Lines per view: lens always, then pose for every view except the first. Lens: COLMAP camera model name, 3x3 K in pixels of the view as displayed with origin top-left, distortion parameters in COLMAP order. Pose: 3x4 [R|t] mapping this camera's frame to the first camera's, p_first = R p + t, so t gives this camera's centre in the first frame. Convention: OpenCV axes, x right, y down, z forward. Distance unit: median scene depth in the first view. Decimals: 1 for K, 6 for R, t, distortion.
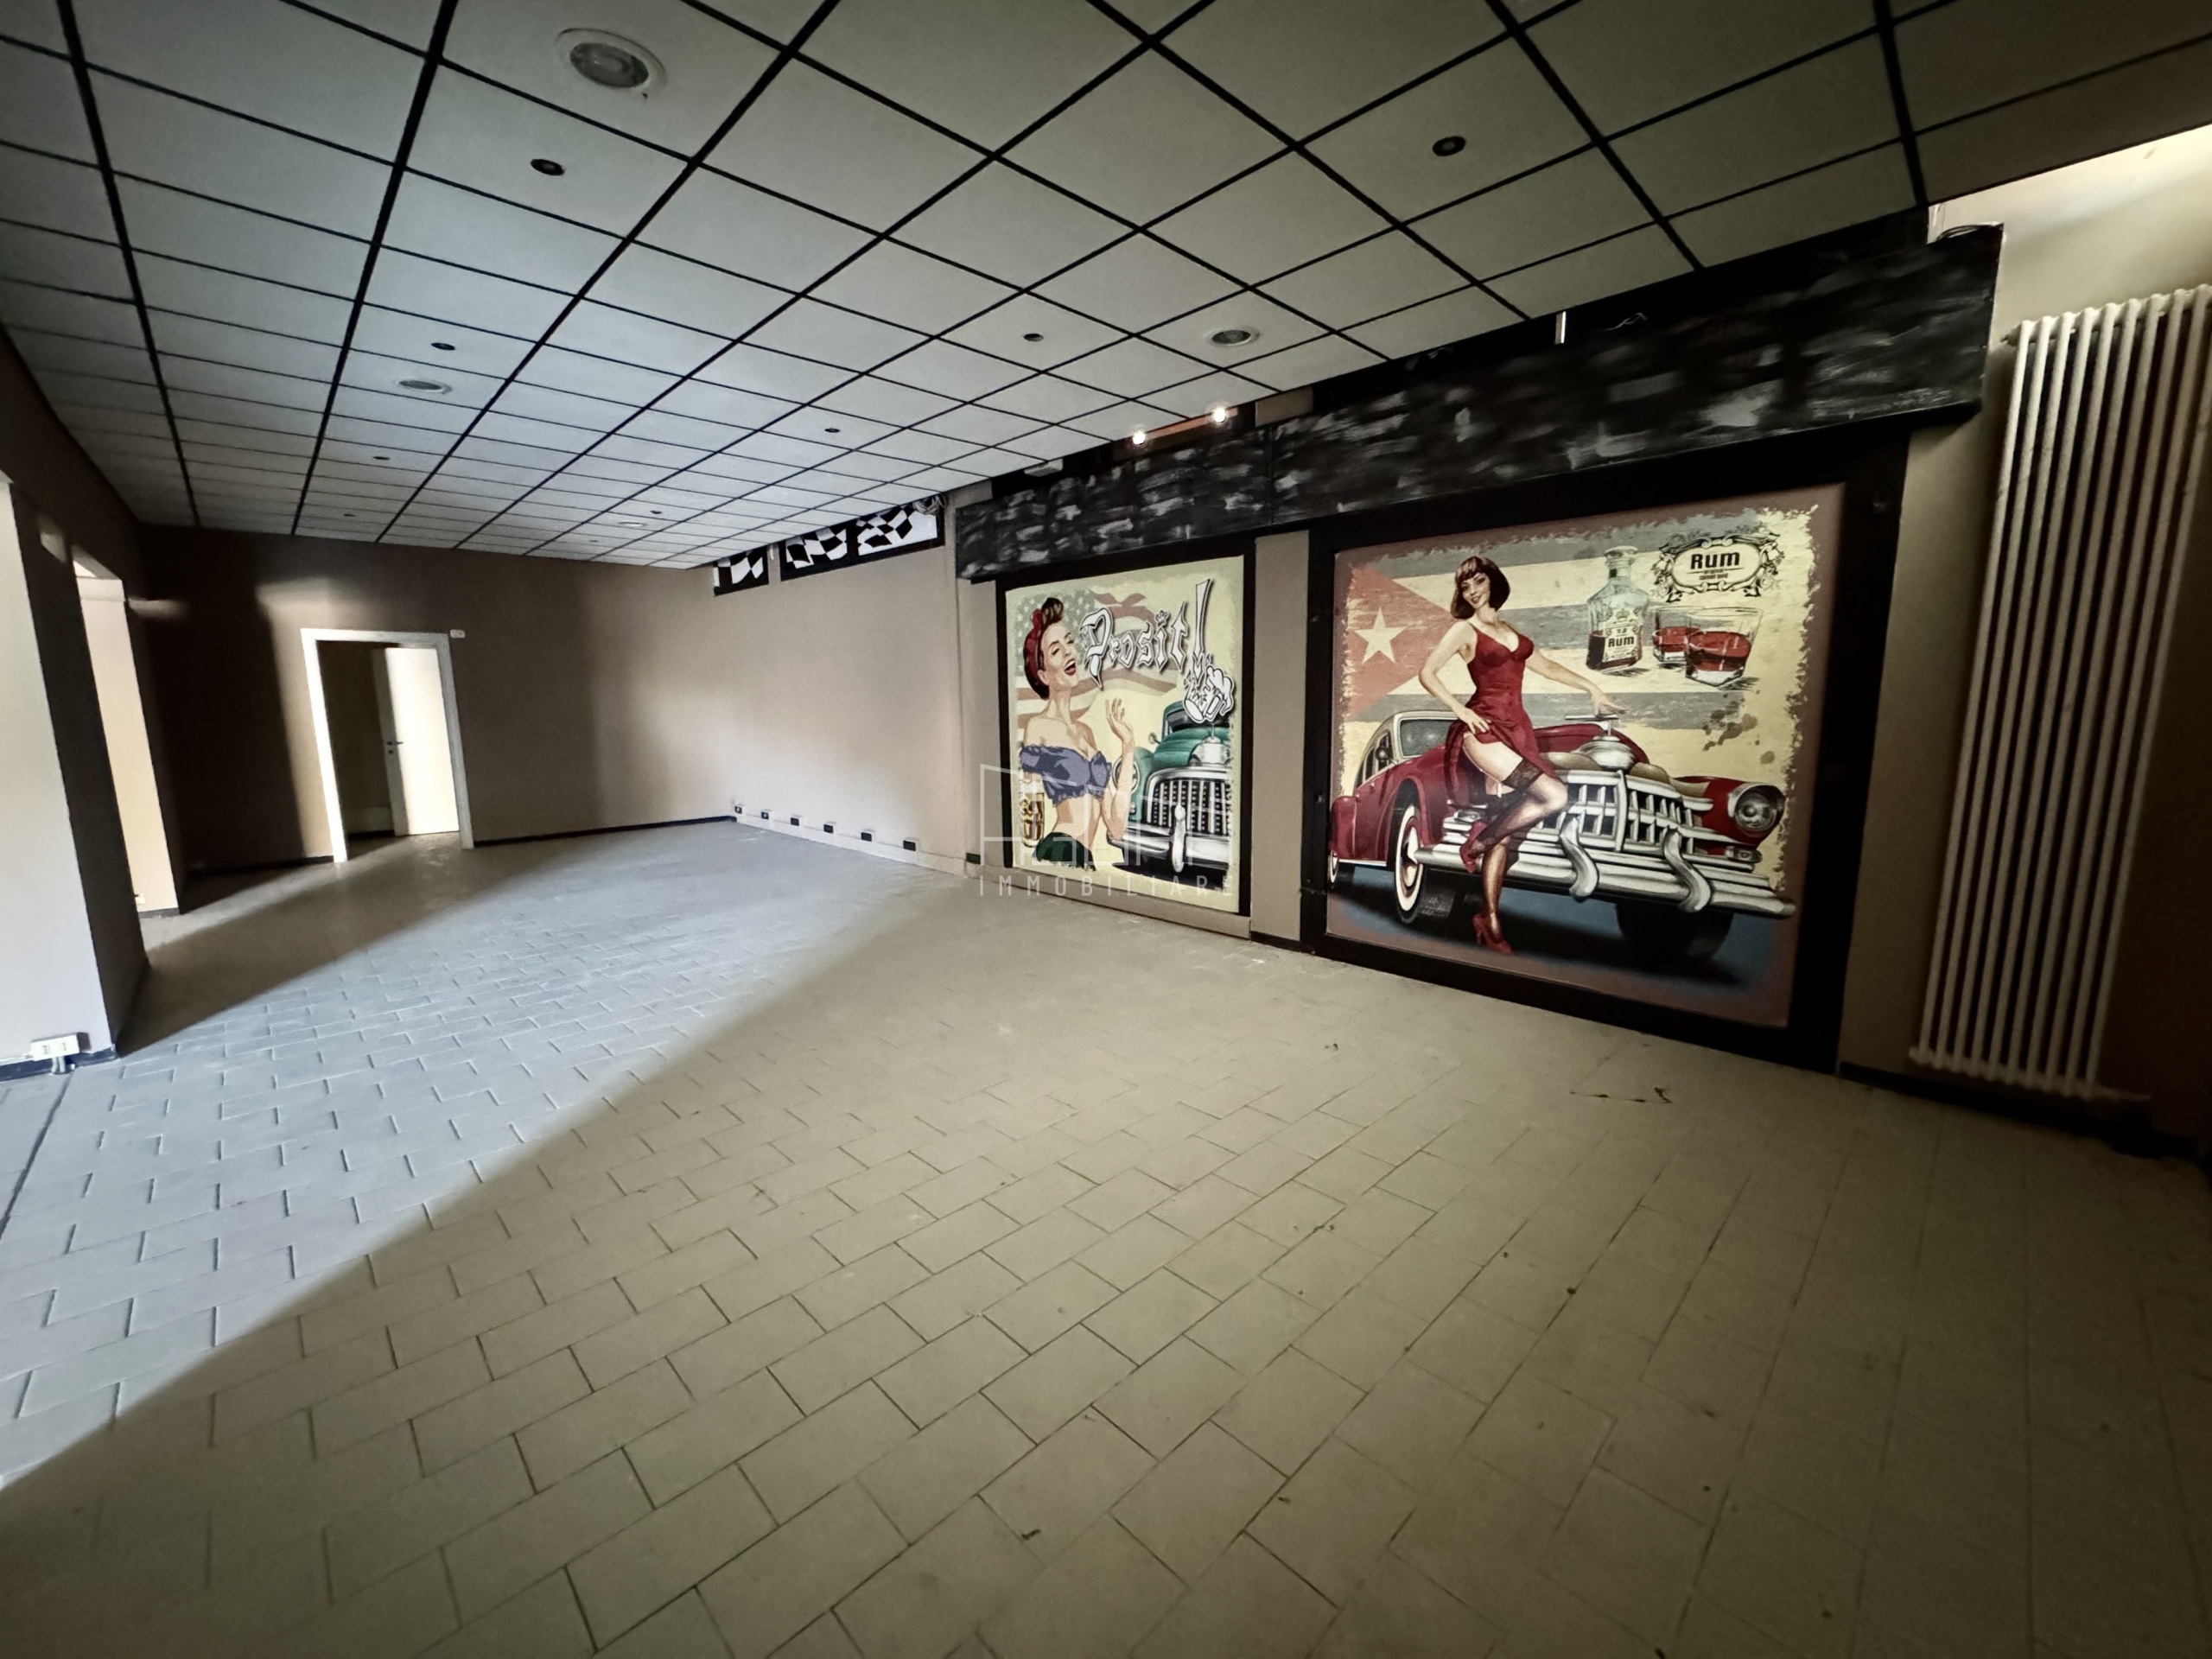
lens RADIAL K [[883.5, 0, 1106.0], [0, 883.5, 829.5], [0, 0, 1]] dist [-0.003782, 0.000391]
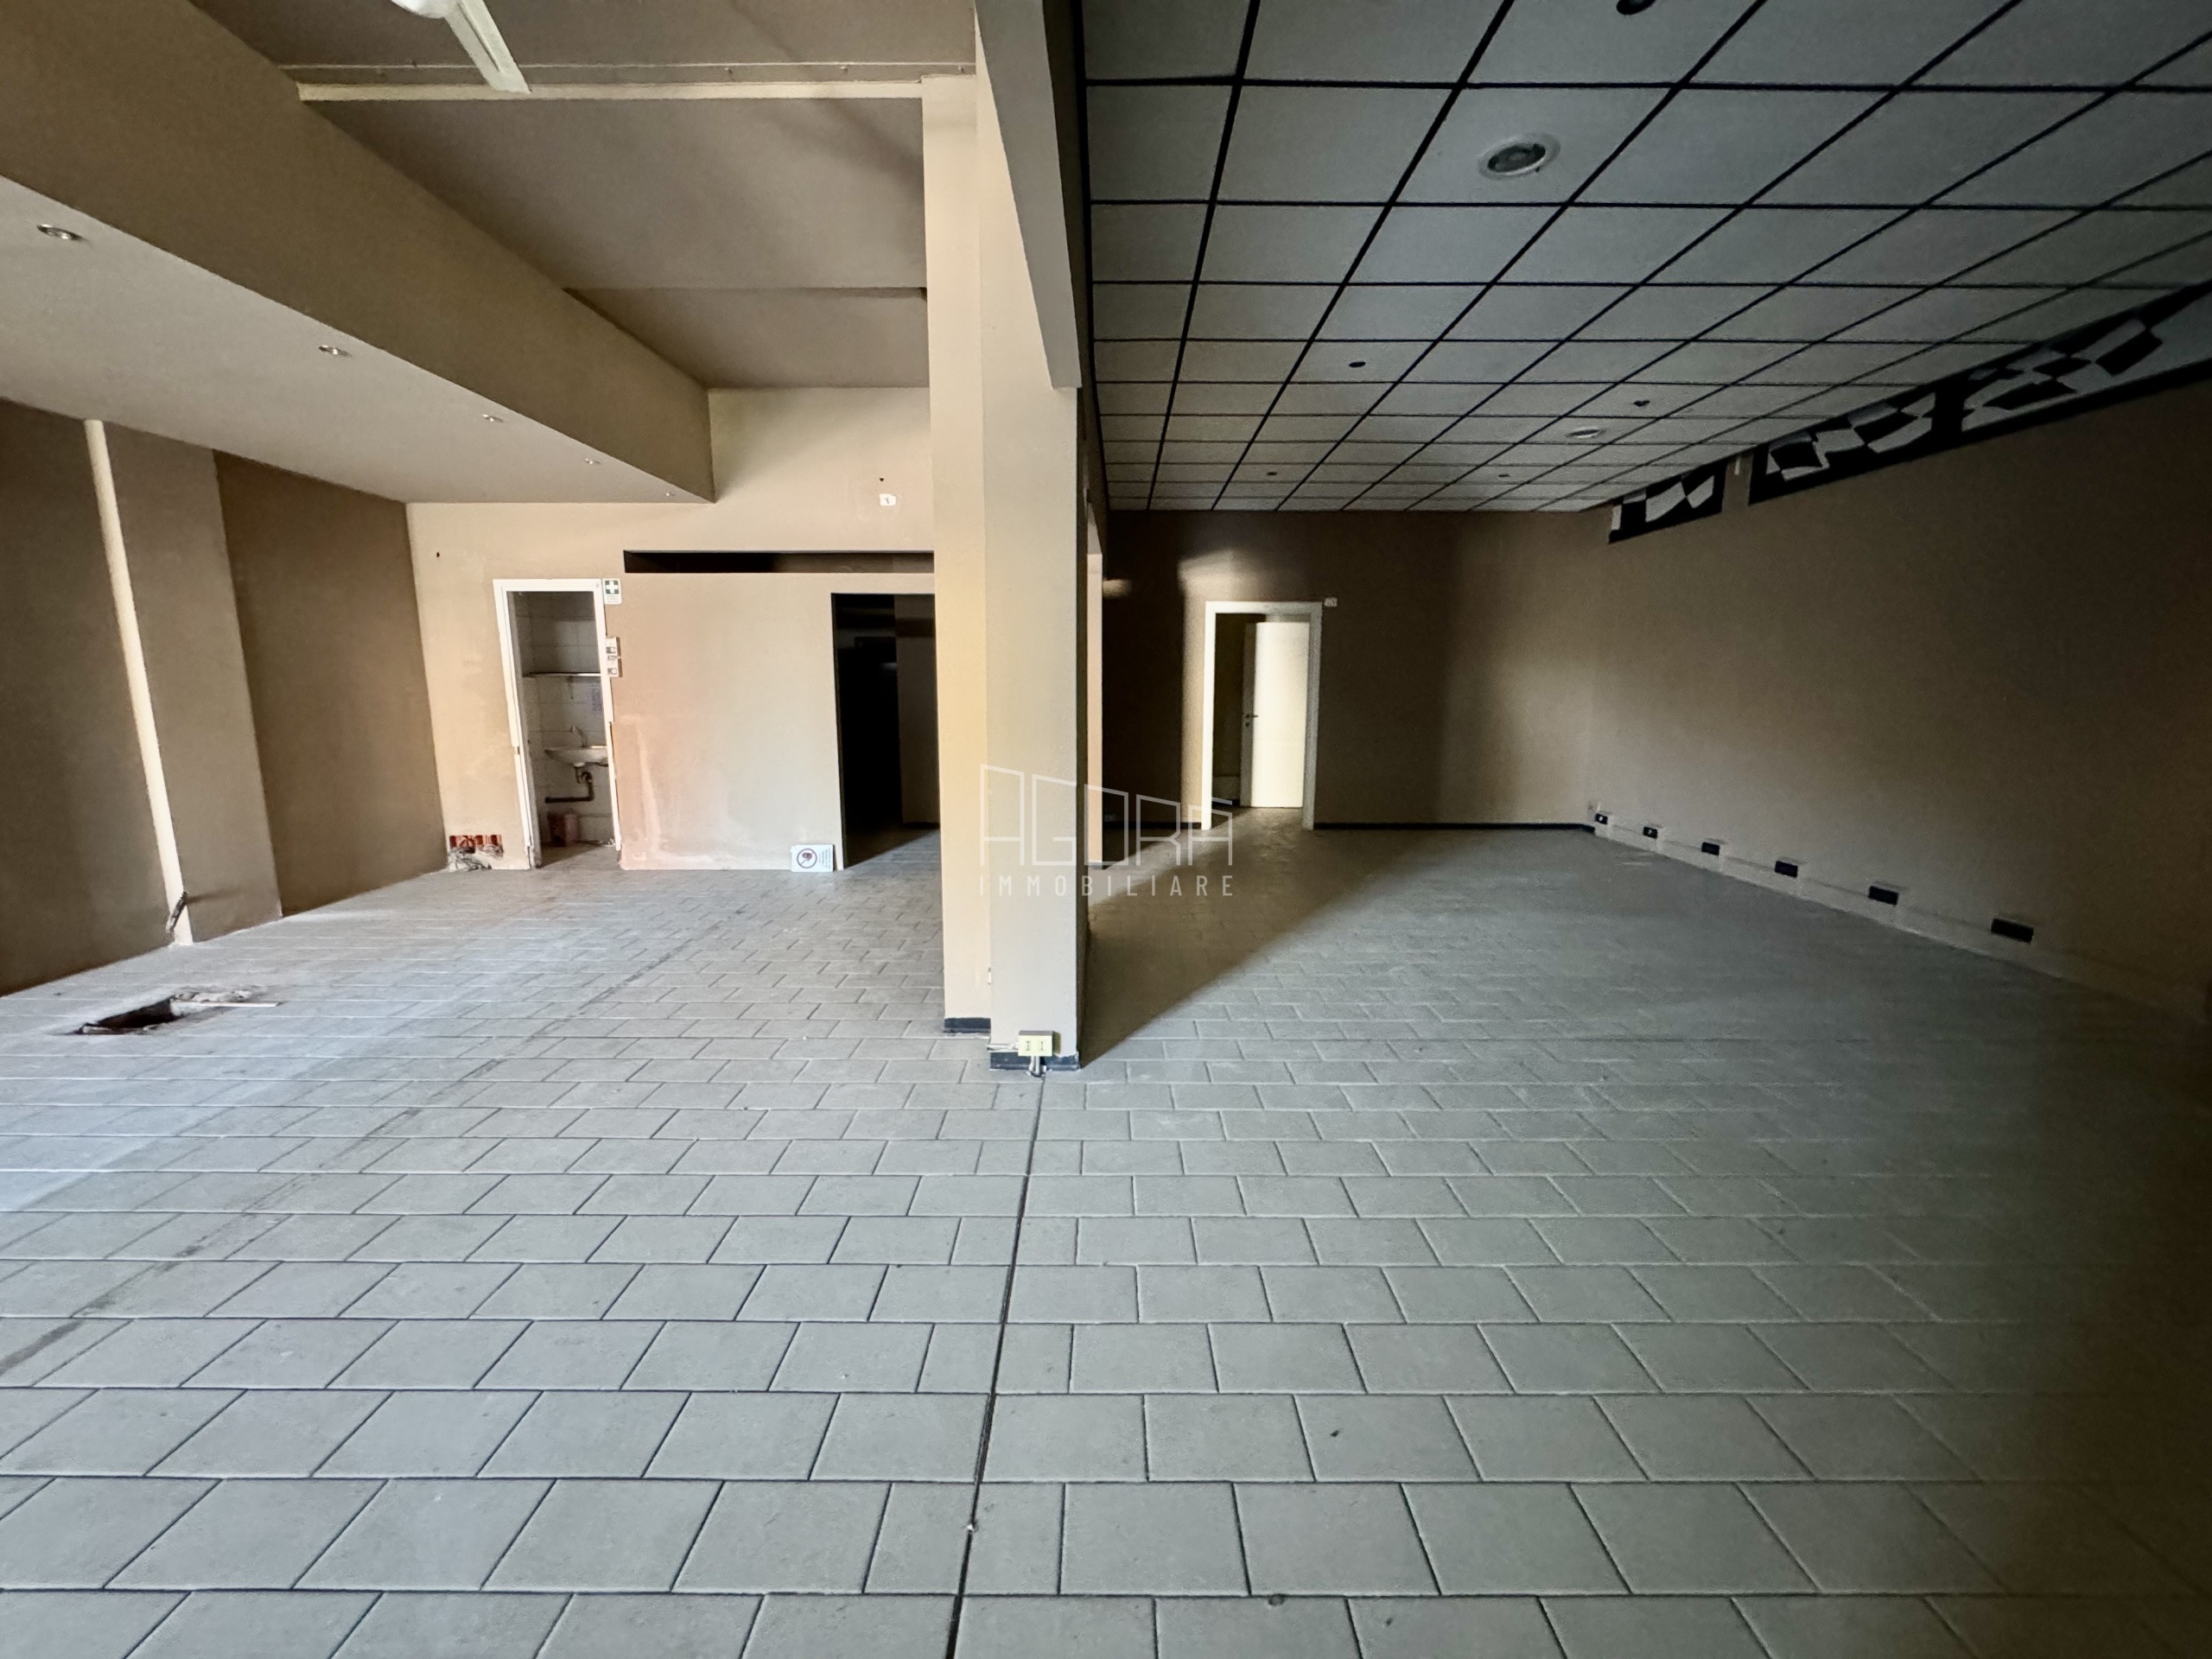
lens RADIAL K [[883.5, 0, 1106.0], [0, 883.5, 829.5], [0, 0, 1]] dist [-0.003782, 0.000391]
pose [[0.714902, 0.125448, -0.687879, -0.264585], [-0.116032, 0.991419, 0.060215, -0.012537], [0.689530, 0.036768, 0.723323, 0.189060]]
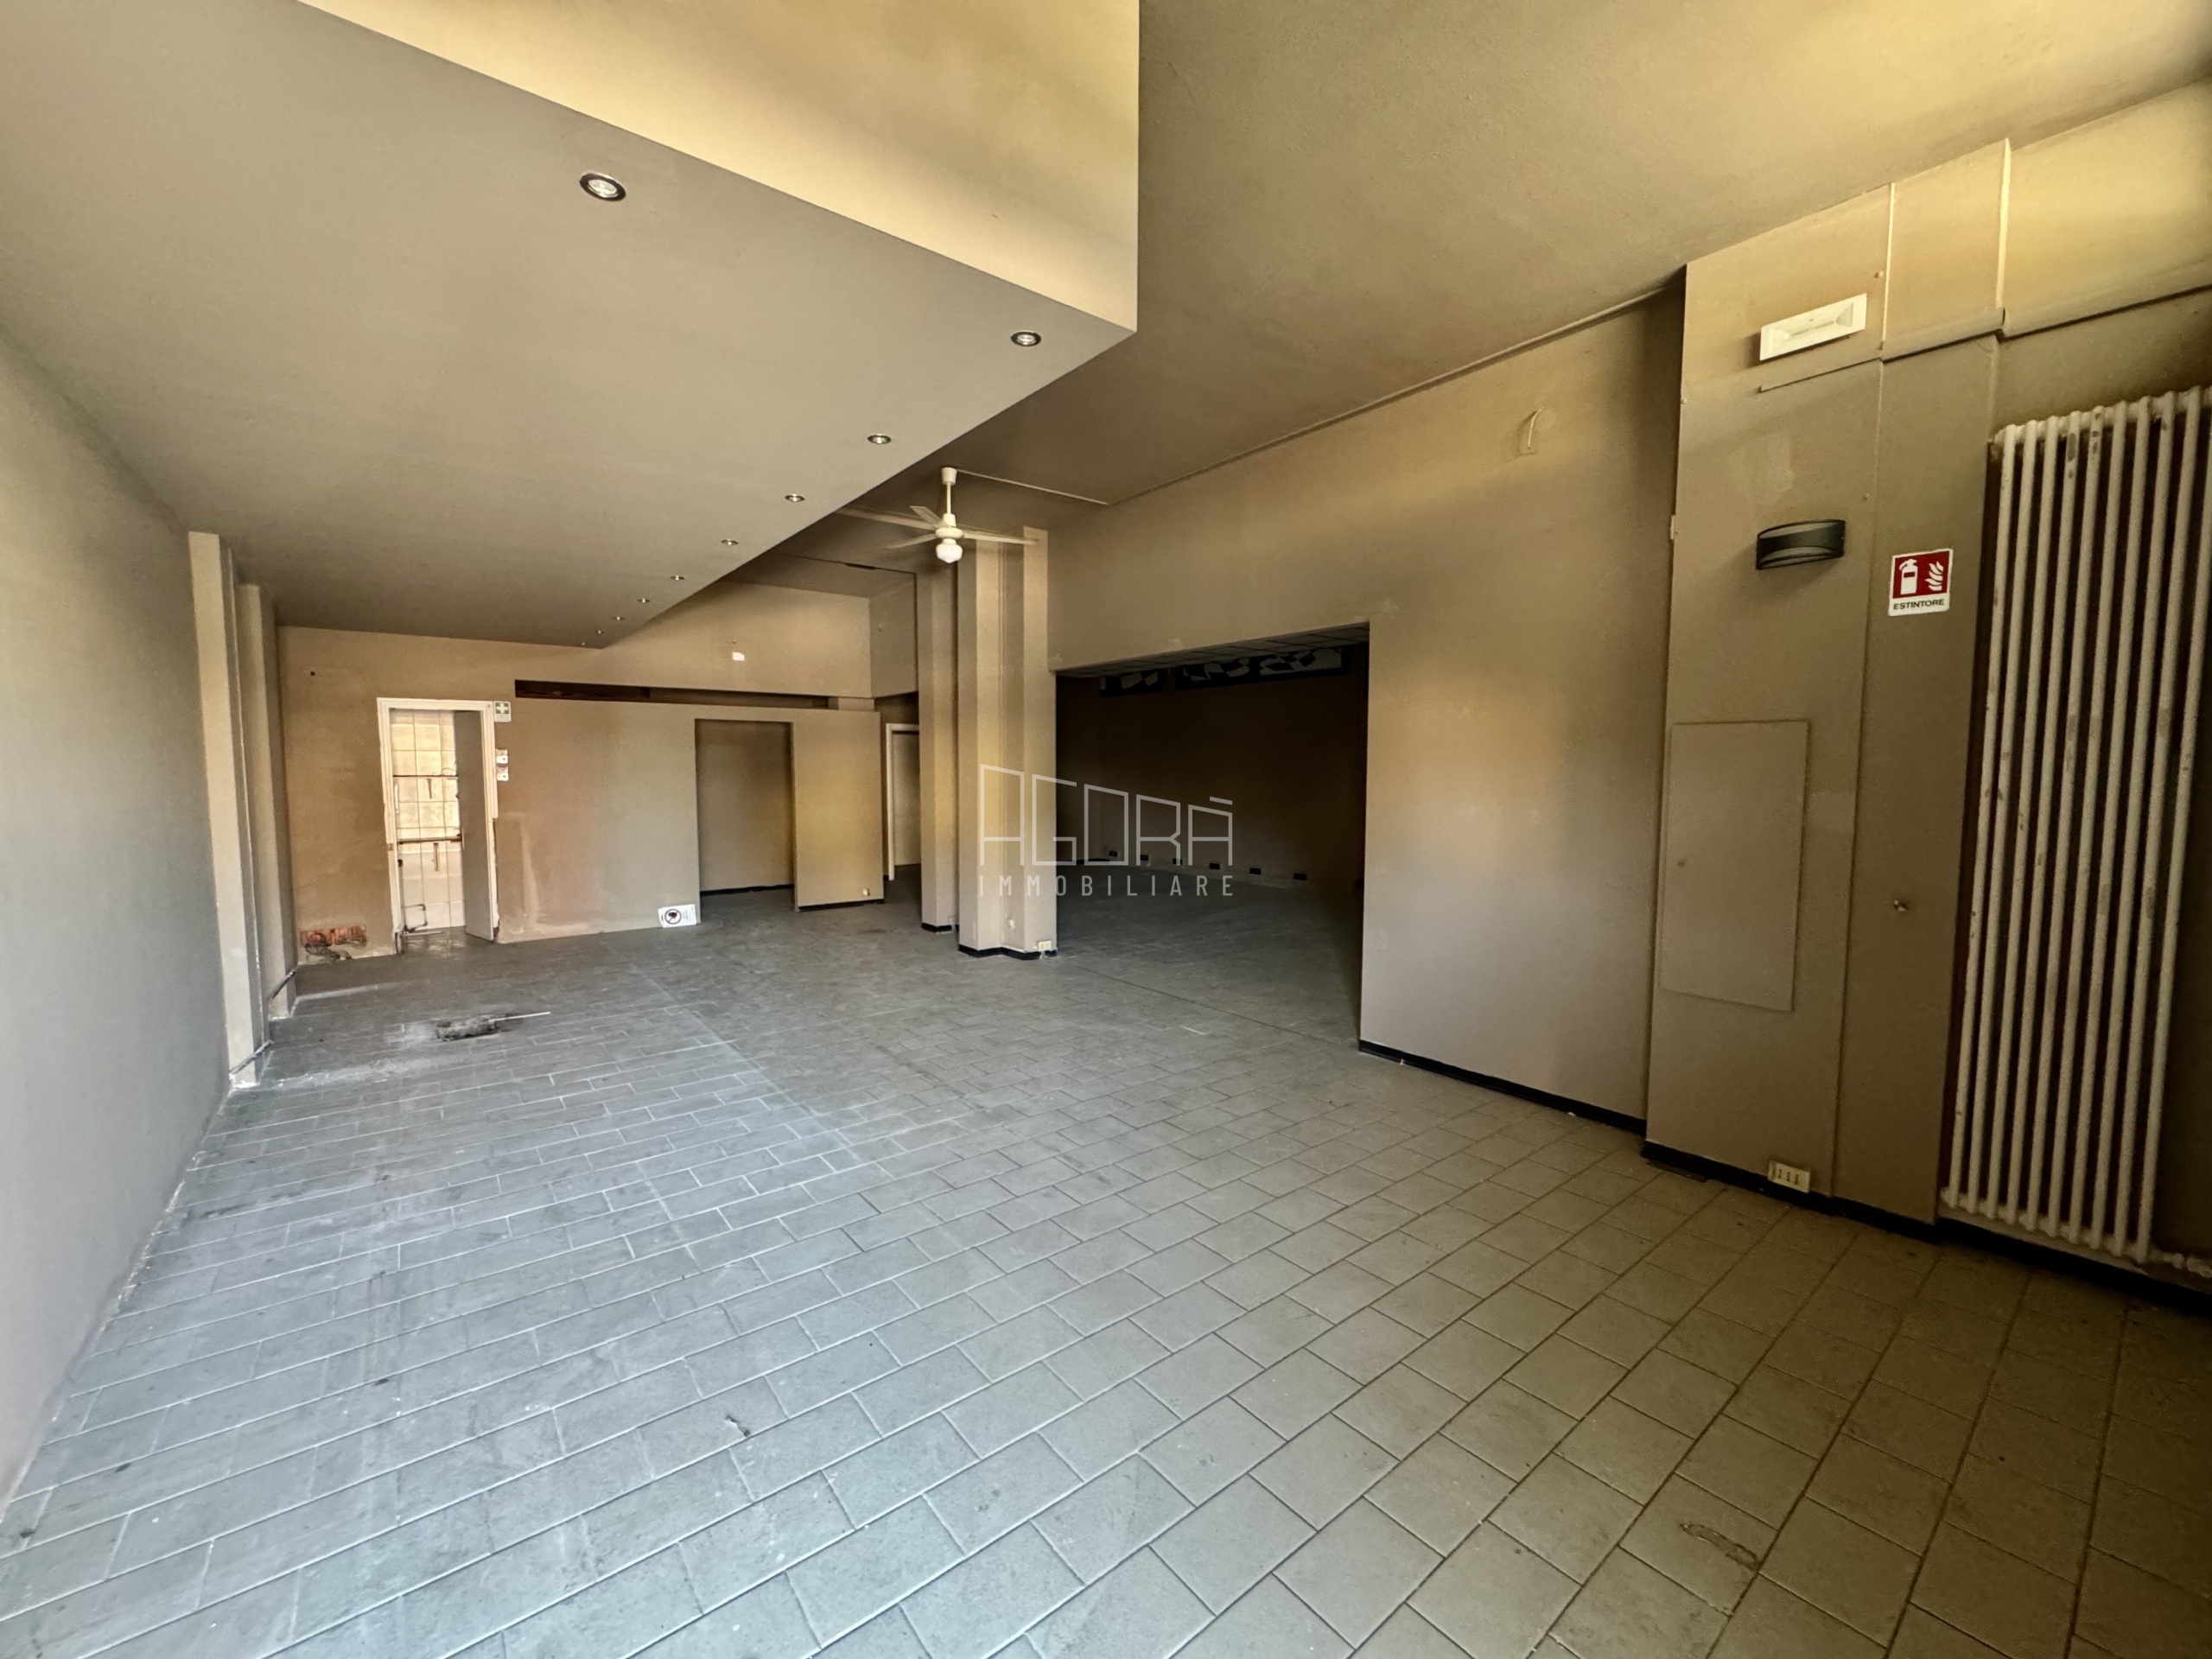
lens RADIAL K [[883.5, 0, 1106.0], [0, 883.5, 829.5], [0, 0, 1]] dist [-0.003782, 0.000391]
pose [[0.994988, 0.018001, -0.098359, -0.405733], [-0.025935, 0.996459, -0.079981, 0.066761], [0.096571, 0.082131, 0.991932, -0.463784]]
